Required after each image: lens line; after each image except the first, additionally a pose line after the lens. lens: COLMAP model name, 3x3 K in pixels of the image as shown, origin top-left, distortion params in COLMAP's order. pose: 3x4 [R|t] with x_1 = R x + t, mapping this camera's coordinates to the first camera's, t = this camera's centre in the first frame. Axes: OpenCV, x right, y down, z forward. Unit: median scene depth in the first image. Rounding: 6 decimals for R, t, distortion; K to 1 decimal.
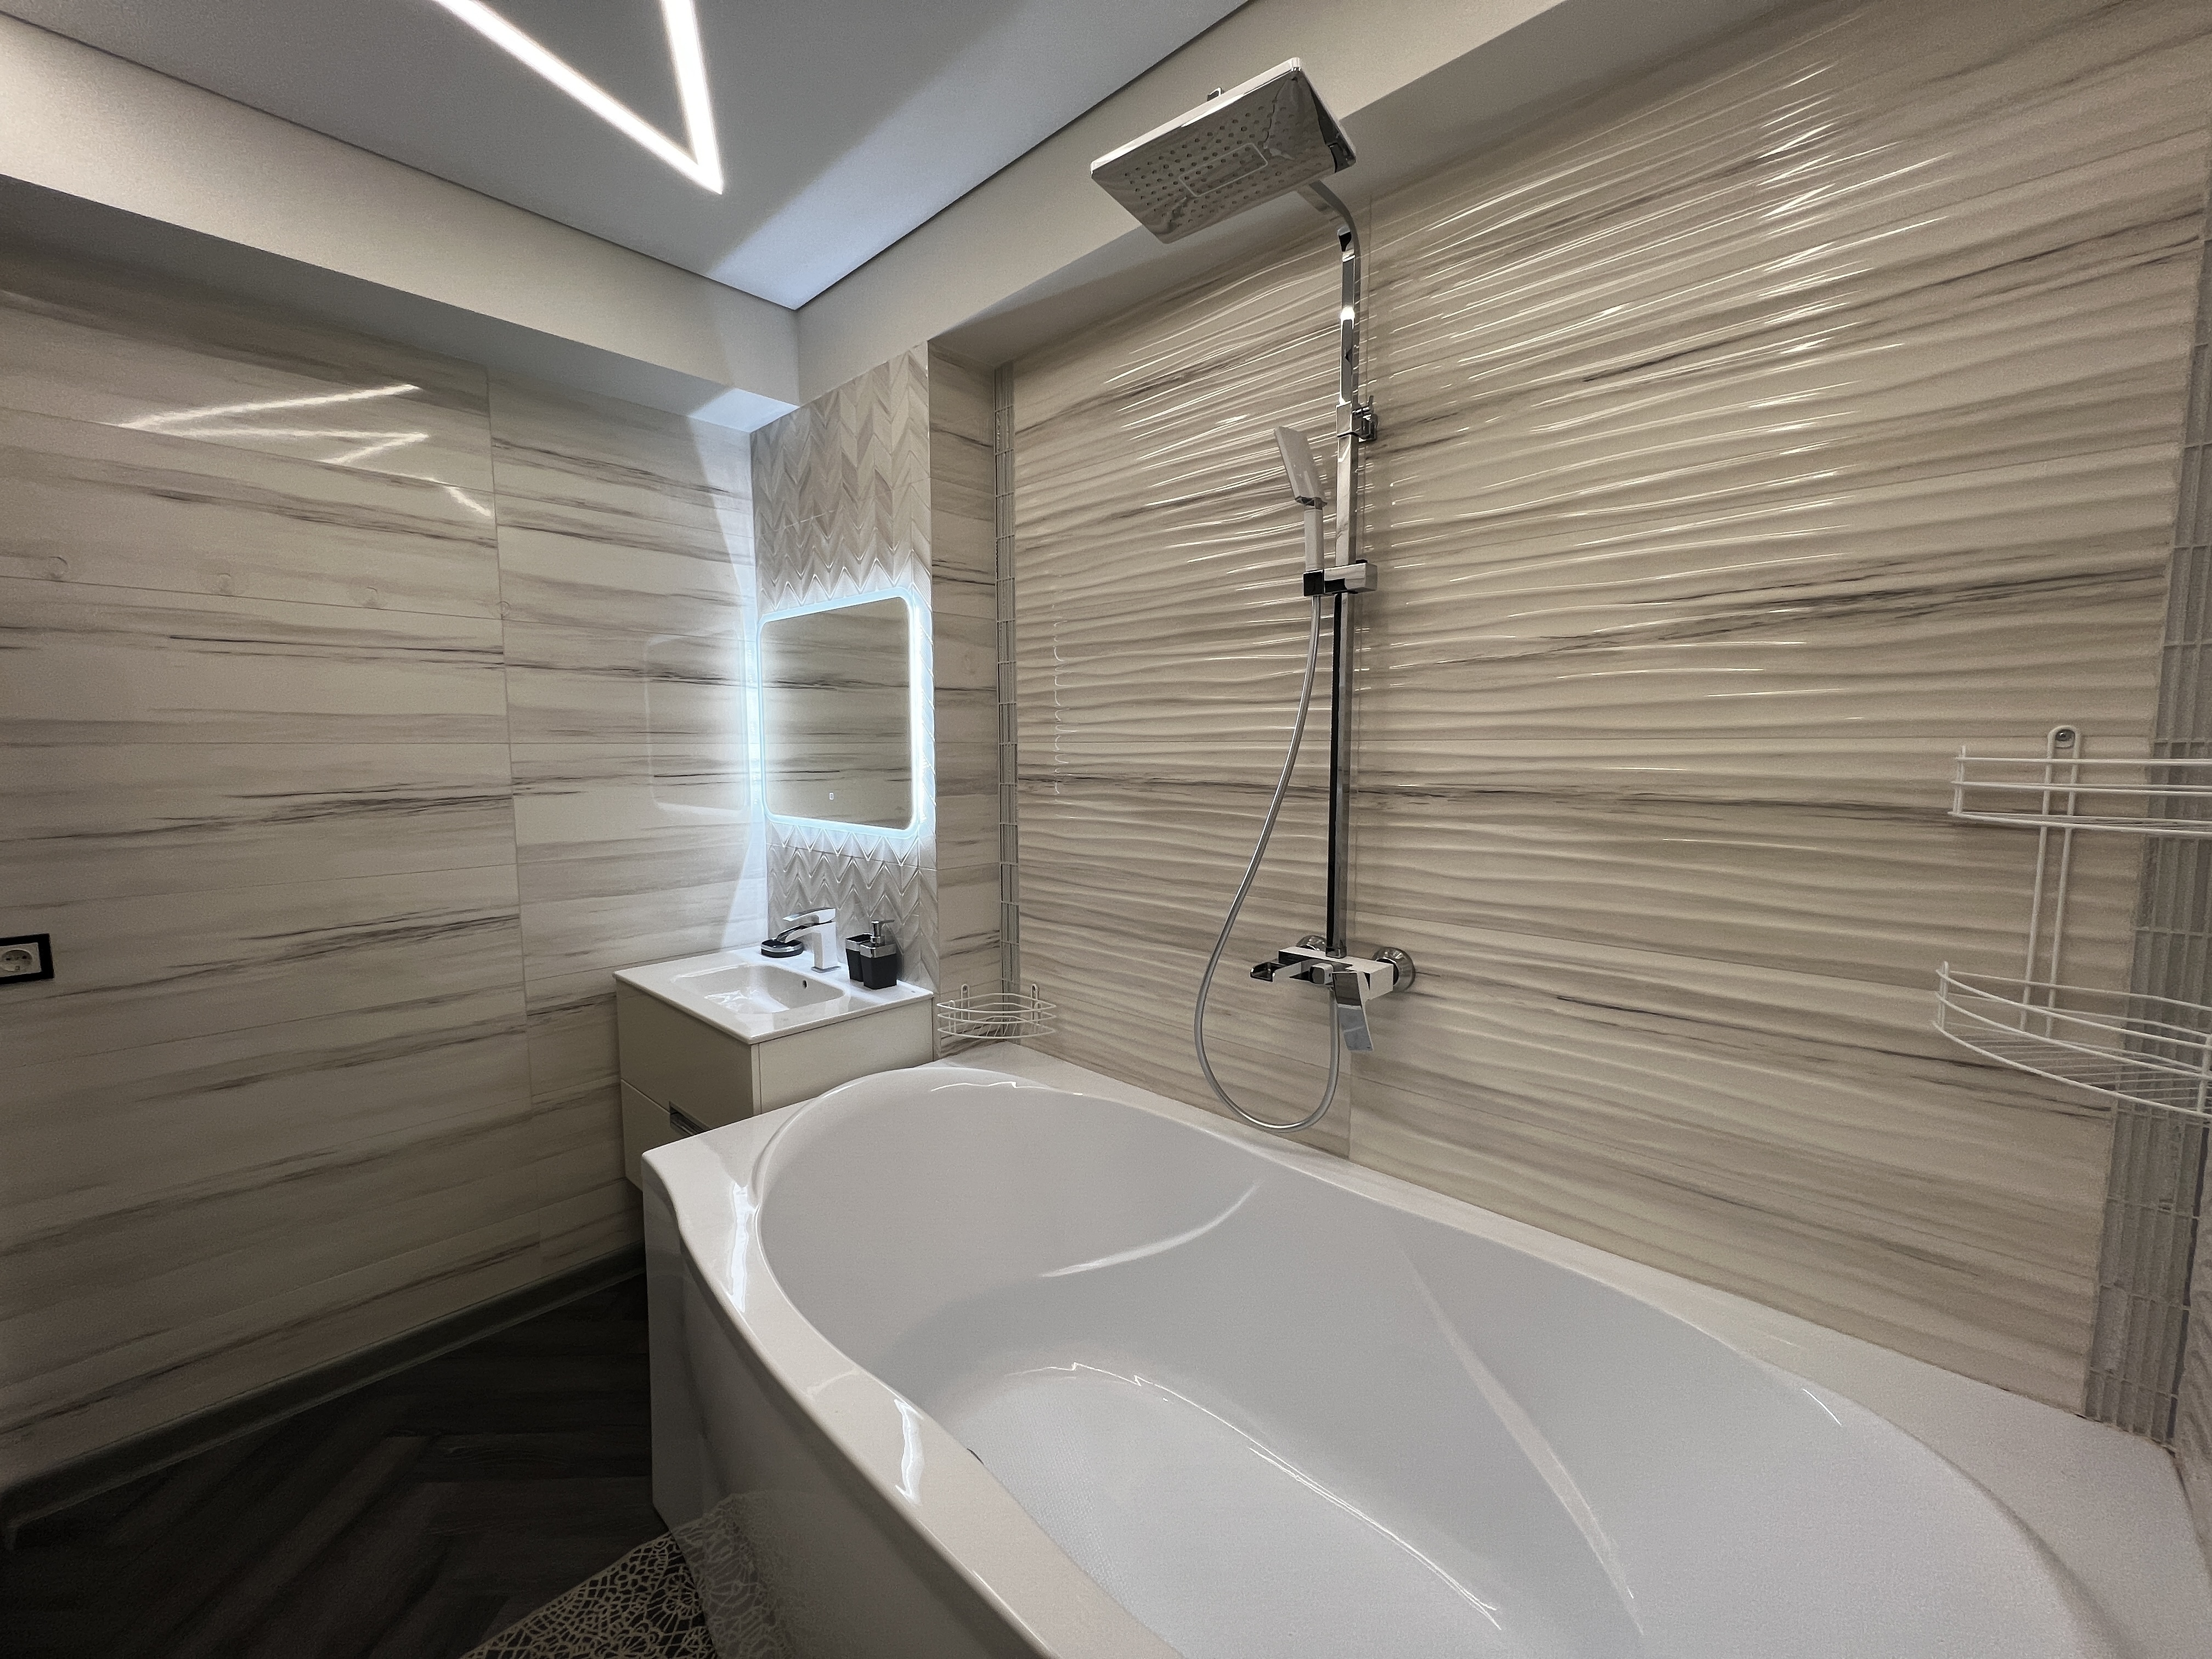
lens RADIAL K [[887.7, 0, 1108.3], [0, 887.7, 817.1], [0, 0, 1]] dist [0.001050, 0.001990]
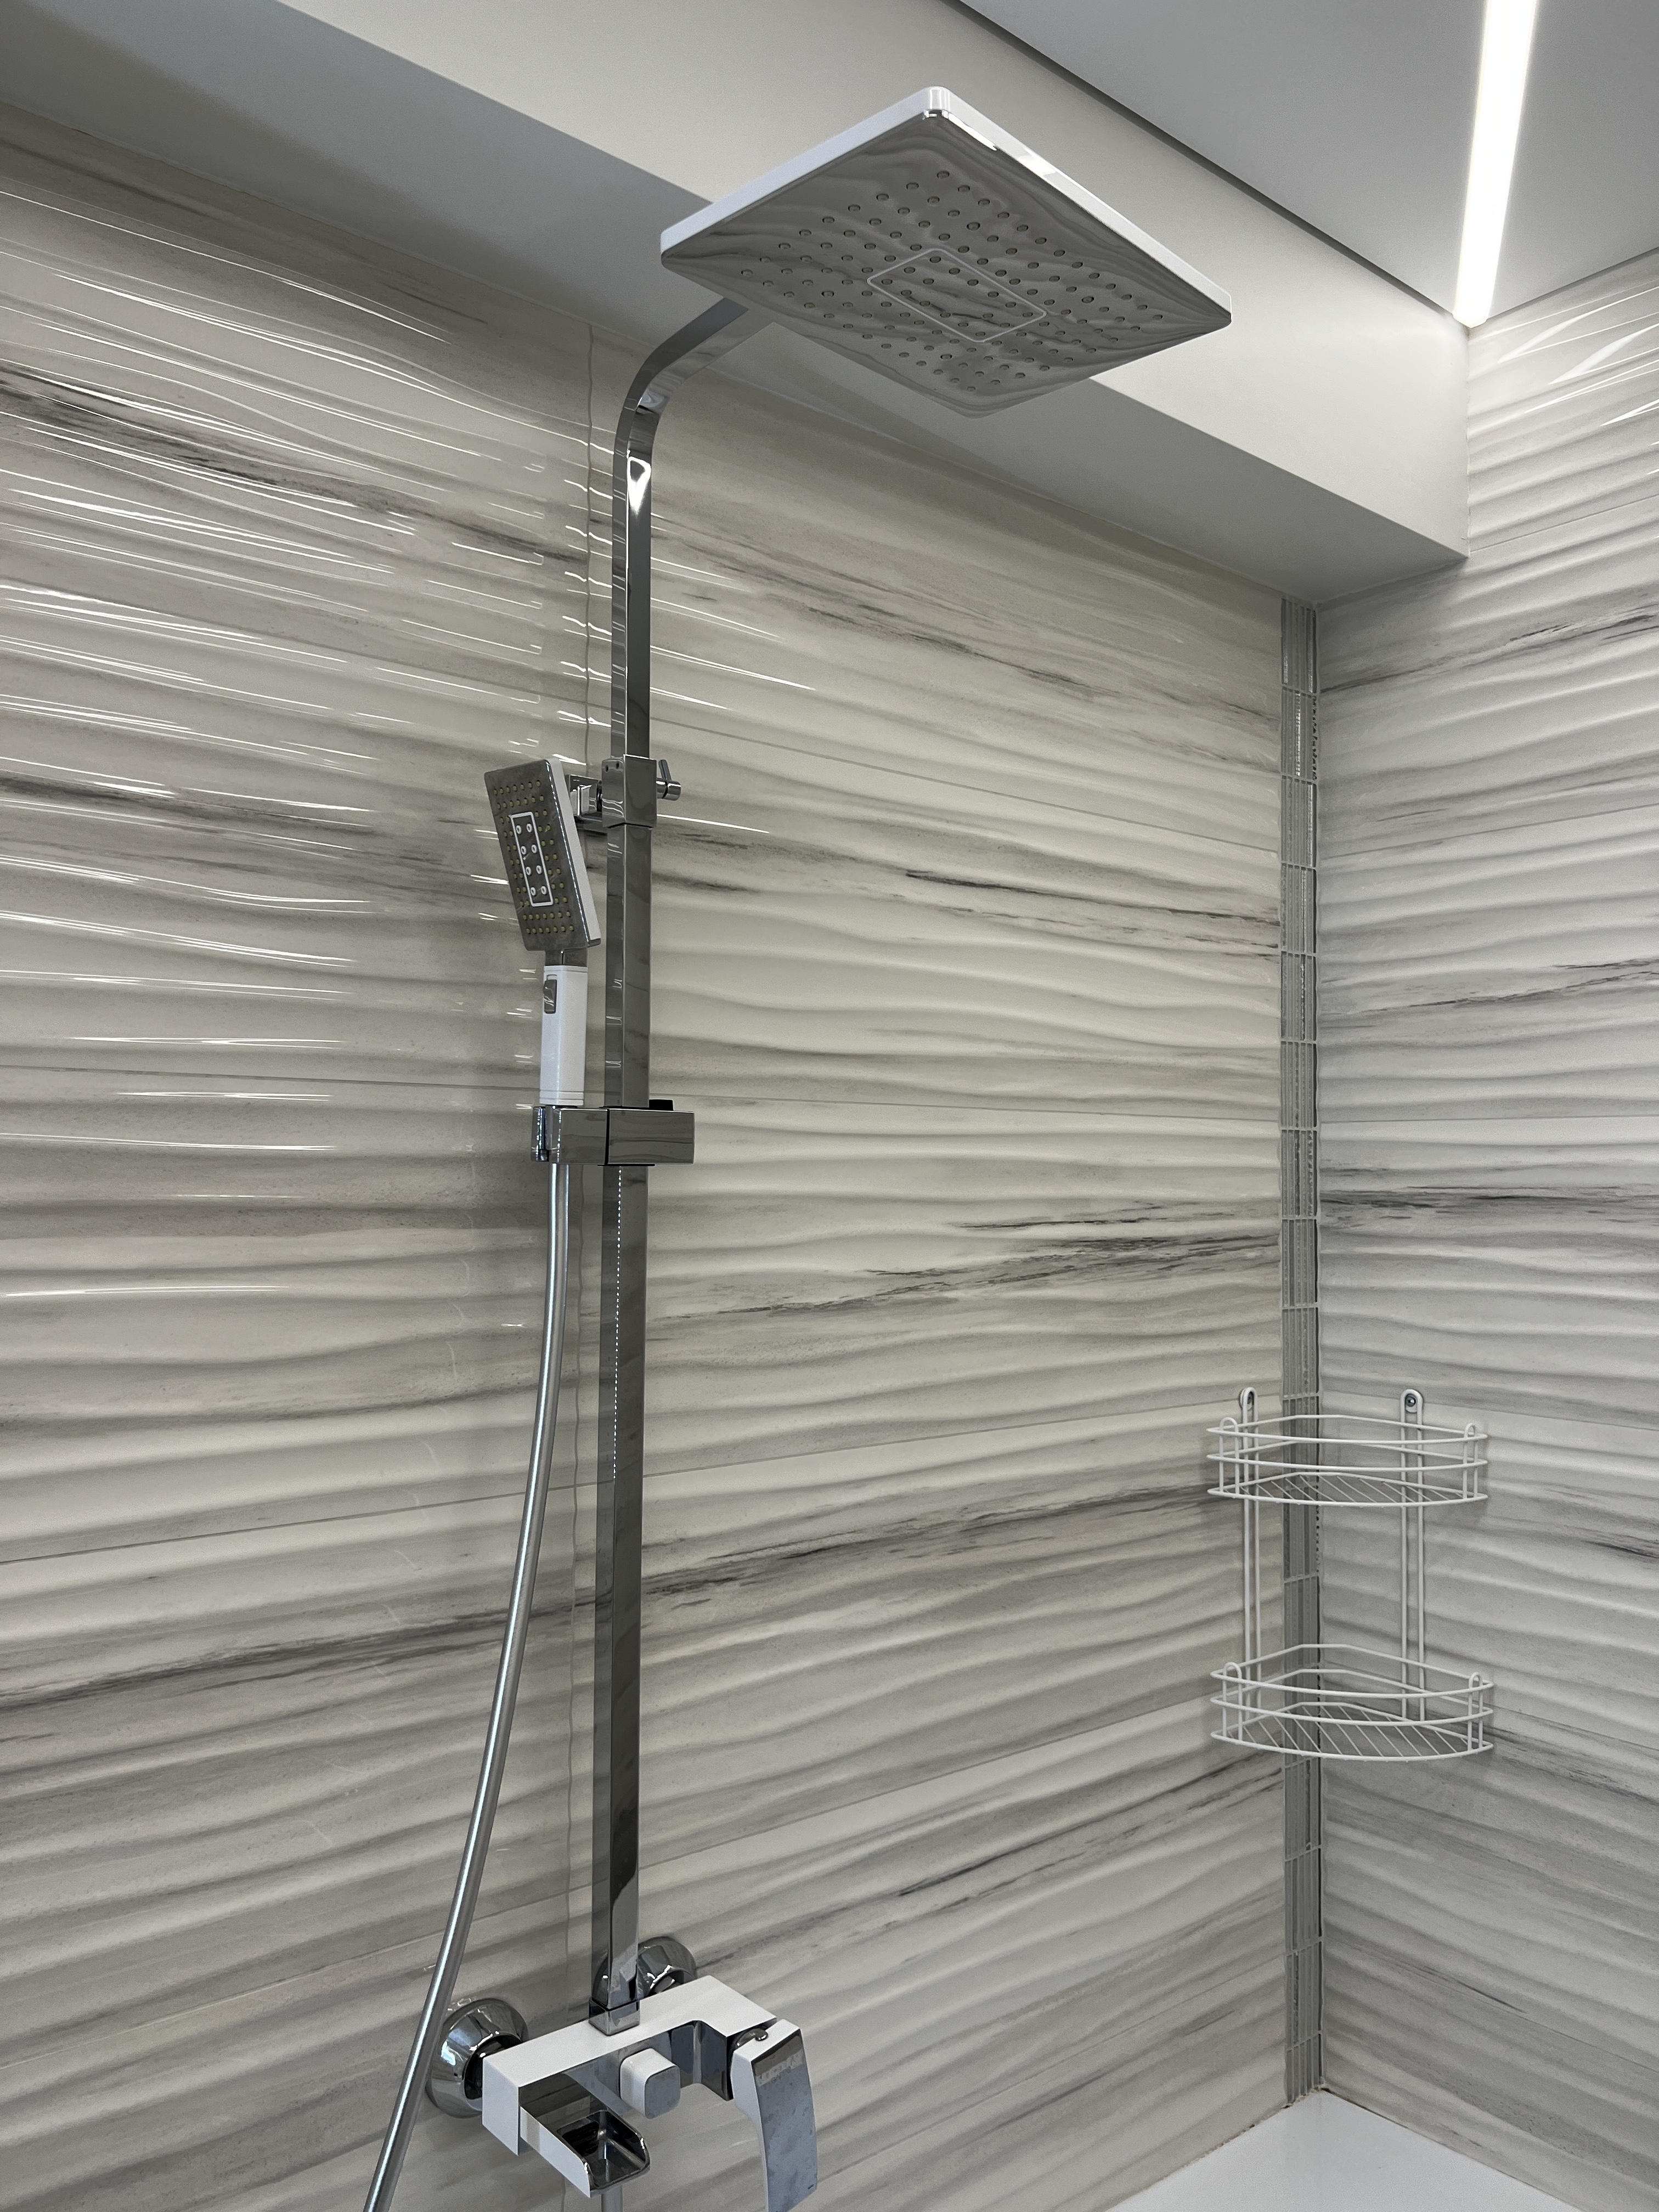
lens RADIAL K [[1660.9, 0, 829.9], [0, 1660.9, 1103.9], [0, 0, 1]] dist [0.038640, -0.043178]
pose [[0.131527, 0.045845, 0.990252, -0.647773], [0.073720, 0.995712, -0.055889, -0.270945], [-0.988568, 0.080352, 0.127583, 0.935998]]
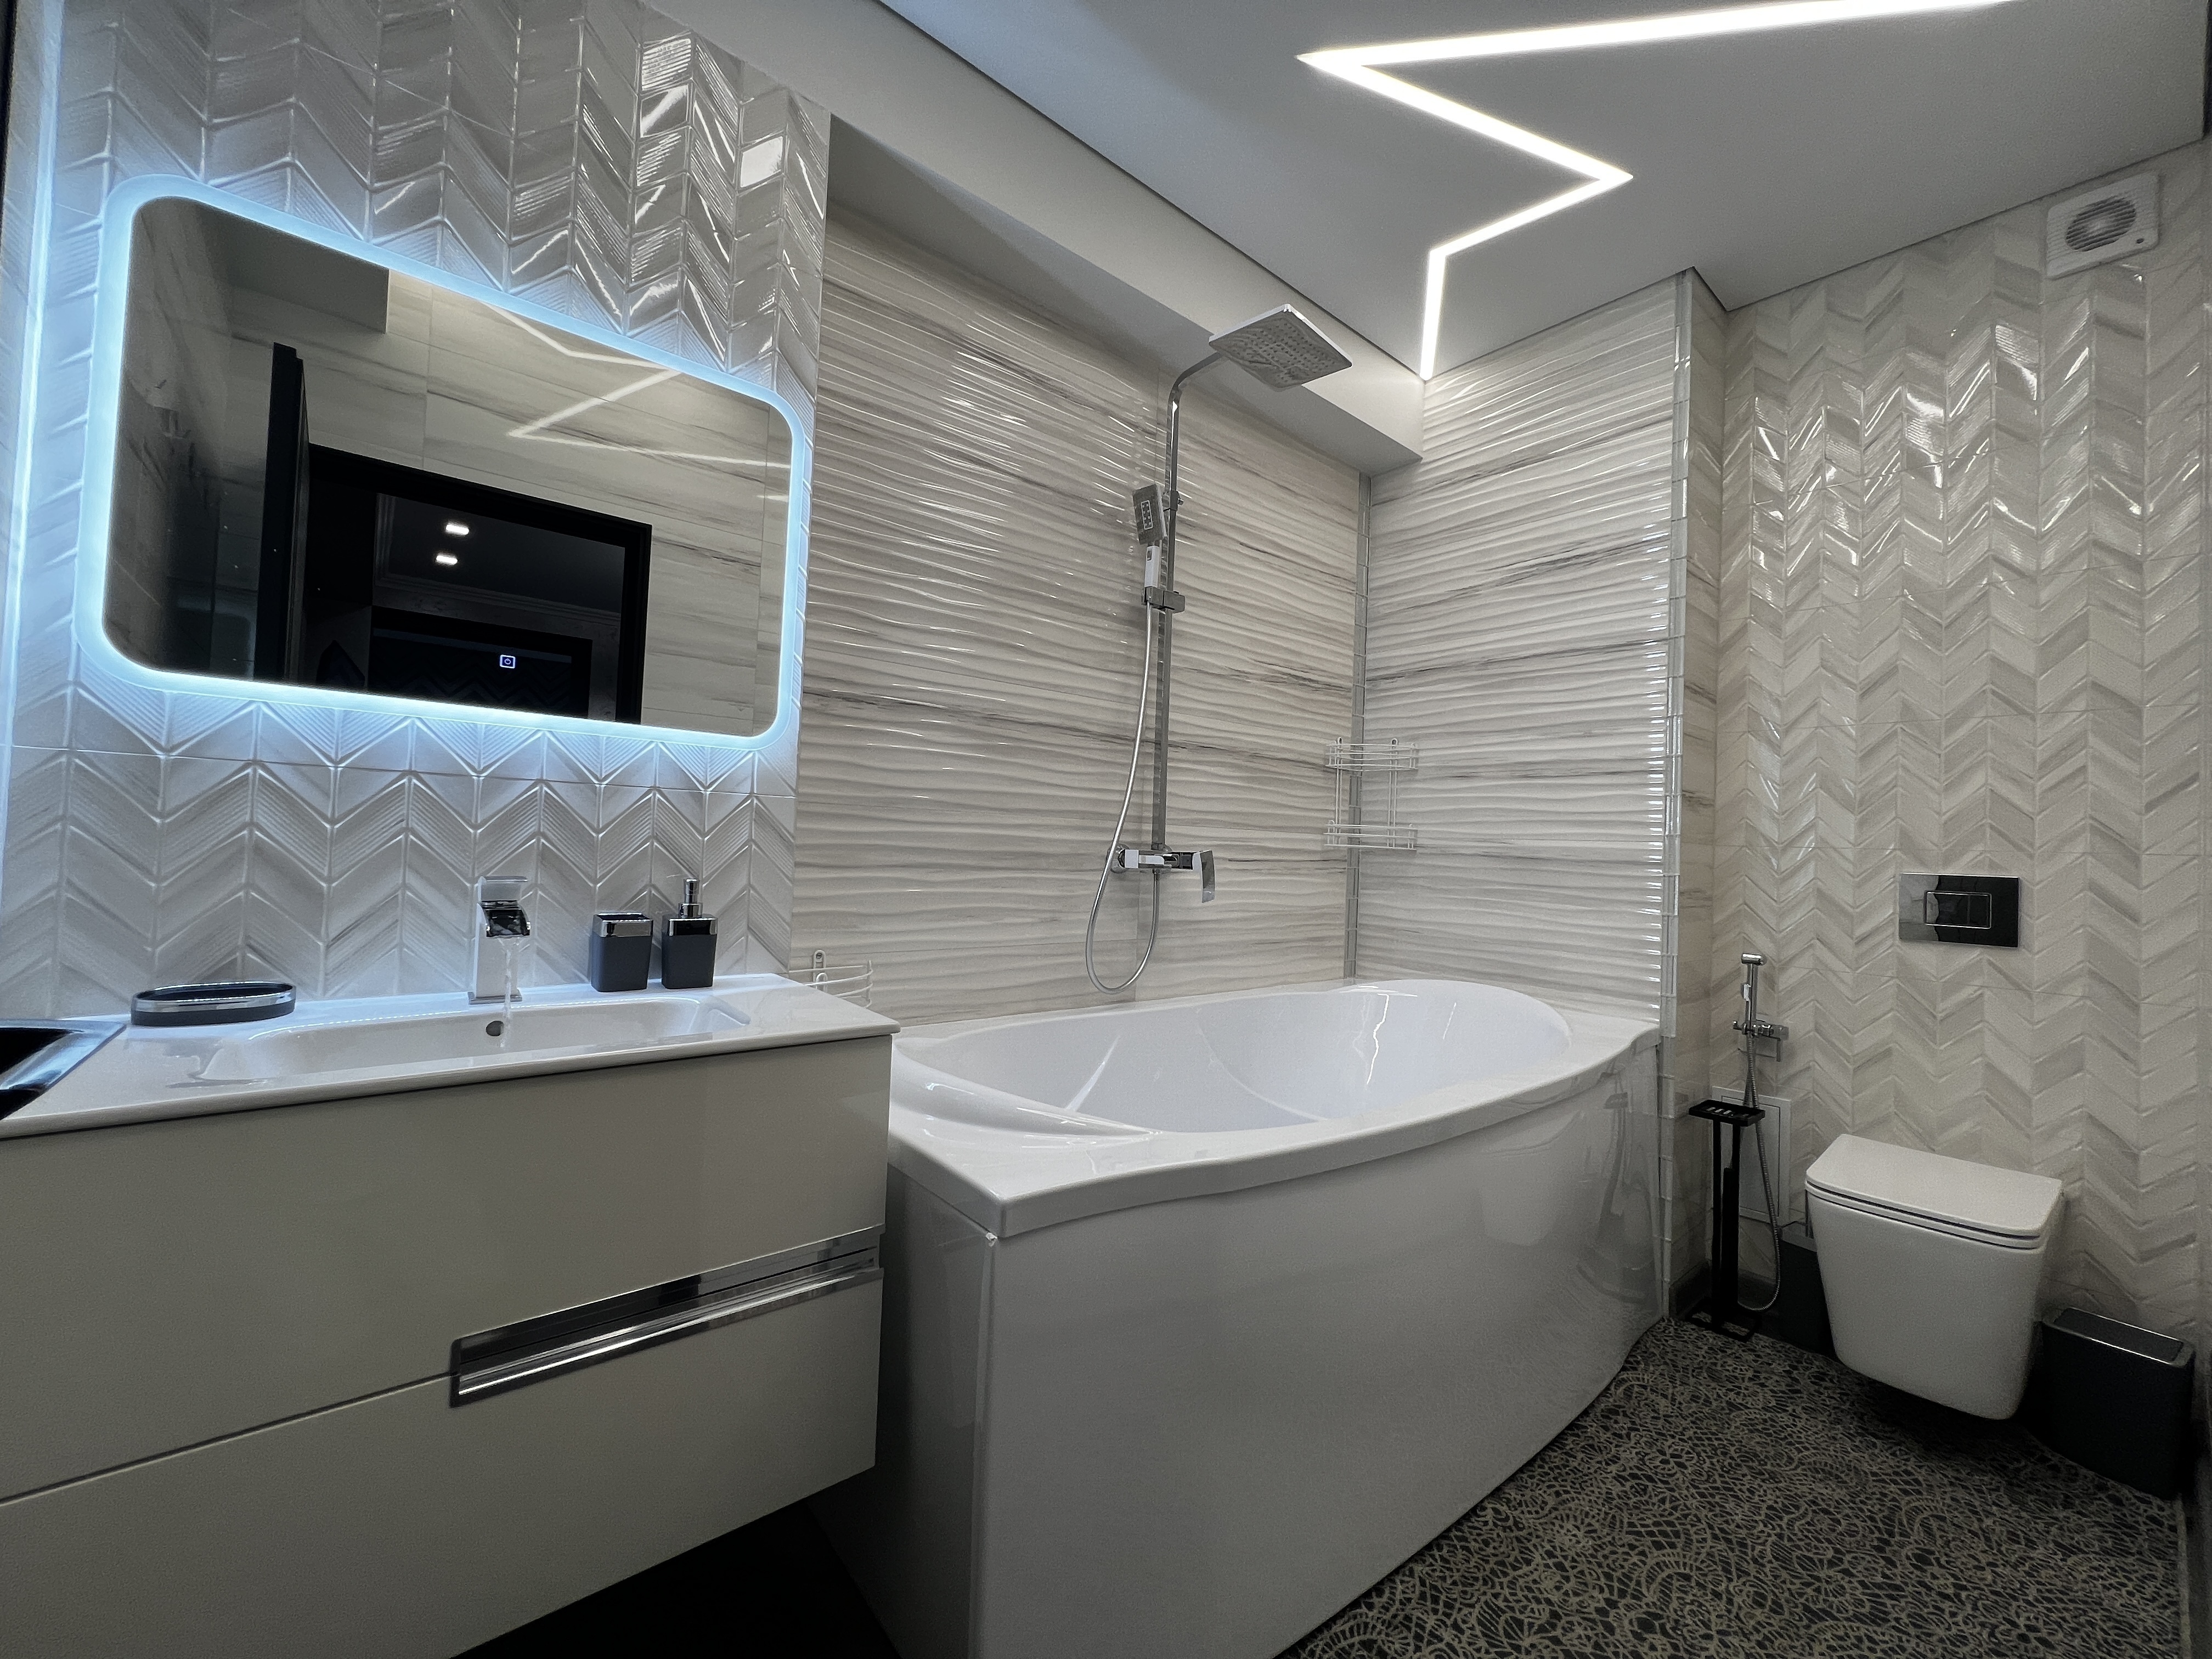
lens RADIAL K [[887.7, 0, 1108.5], [0, 887.7, 815.2], [0, 0, 1]] dist [0.001050, 0.001990]
pose [[0.120480, 0.039897, 0.991914, -1.475355], [0.041605, 0.998111, -0.045200, 0.197769], [-0.991844, 0.046714, 0.118593, 1.108685]]
